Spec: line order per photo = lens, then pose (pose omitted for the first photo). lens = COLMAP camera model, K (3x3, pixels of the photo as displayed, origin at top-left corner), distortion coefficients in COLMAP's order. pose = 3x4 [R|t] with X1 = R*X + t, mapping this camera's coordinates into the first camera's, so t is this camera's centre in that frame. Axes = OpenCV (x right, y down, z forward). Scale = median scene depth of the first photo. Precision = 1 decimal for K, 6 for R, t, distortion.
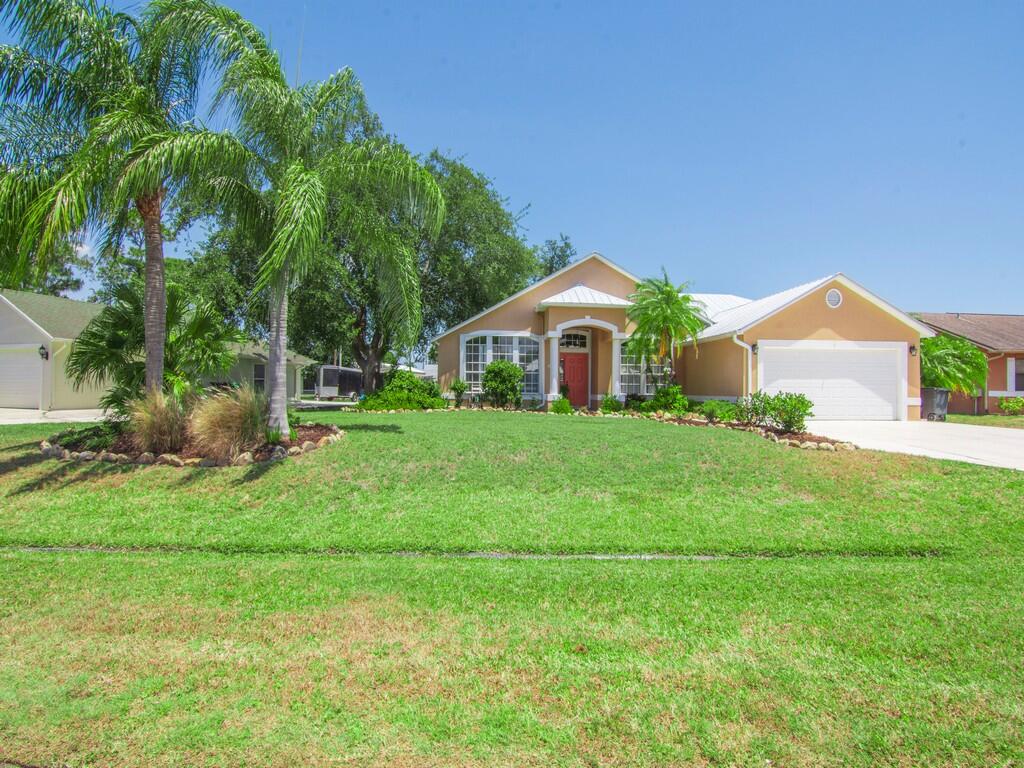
lens RADIAL K [[497.3, 0, 512.0], [0, 497.3, 384.0], [0, 0, 1]] dist [-0.002443, -0.000385]
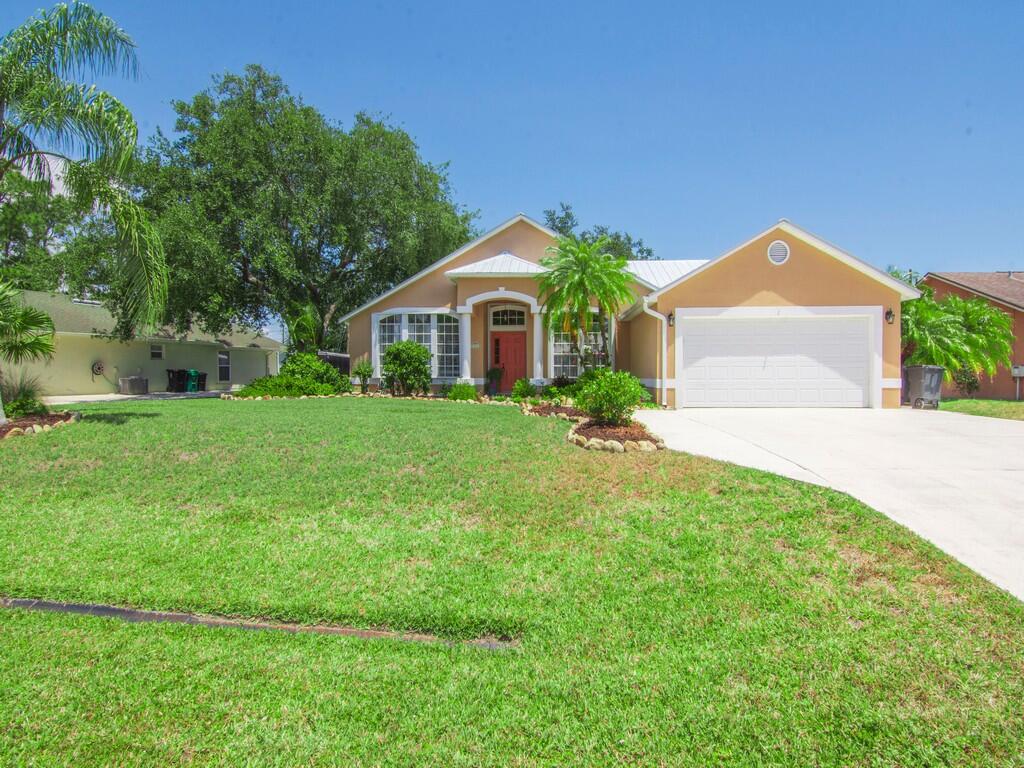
lens RADIAL K [[506.7, 0, 512.0], [0, 506.7, 384.0], [0, 0, 1]] dist [-0.000221, 0.000160]
pose [[0.990543, -0.007013, -0.137022, 0.297266], [0.010855, 0.999568, 0.027310, 0.007523], [0.136771, -0.028539, 0.990192, 0.127723]]
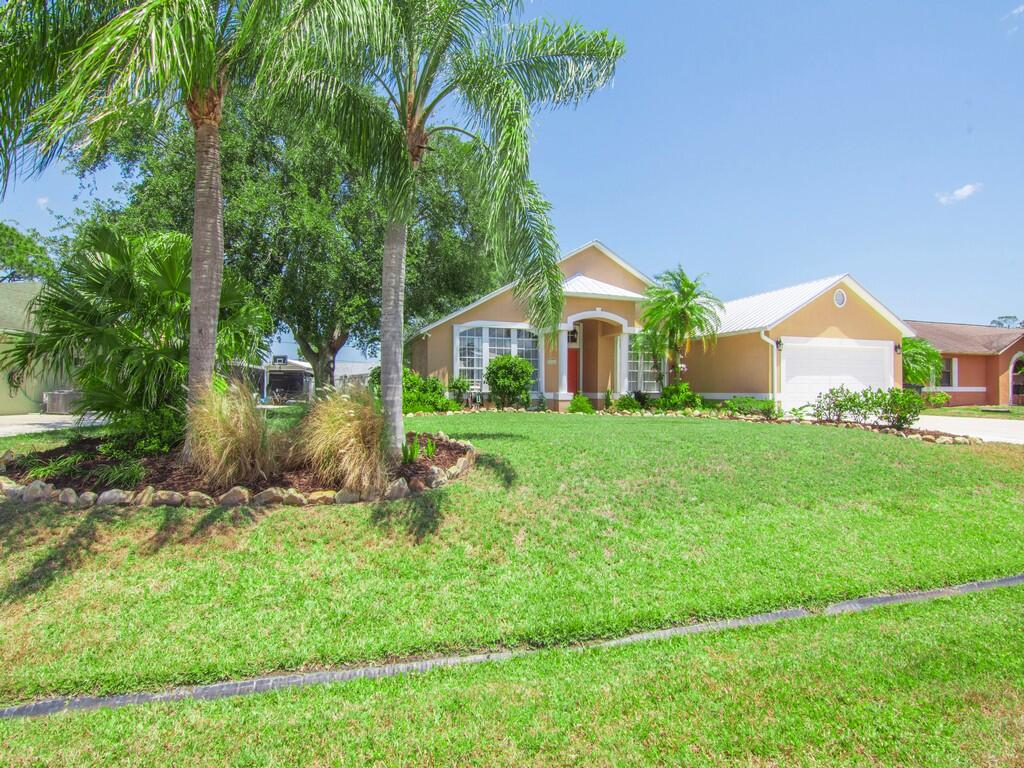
lens RADIAL K [[506.7, 0, 512.0], [0, 506.7, 384.0], [0, 0, 1]] dist [-0.000221, 0.000160]
pose [[0.967086, -0.004512, 0.254410, -0.251767], [0.004507, 0.999990, 0.000600, 0.004052], [-0.254411, 0.000566, 0.967096, 0.129370]]
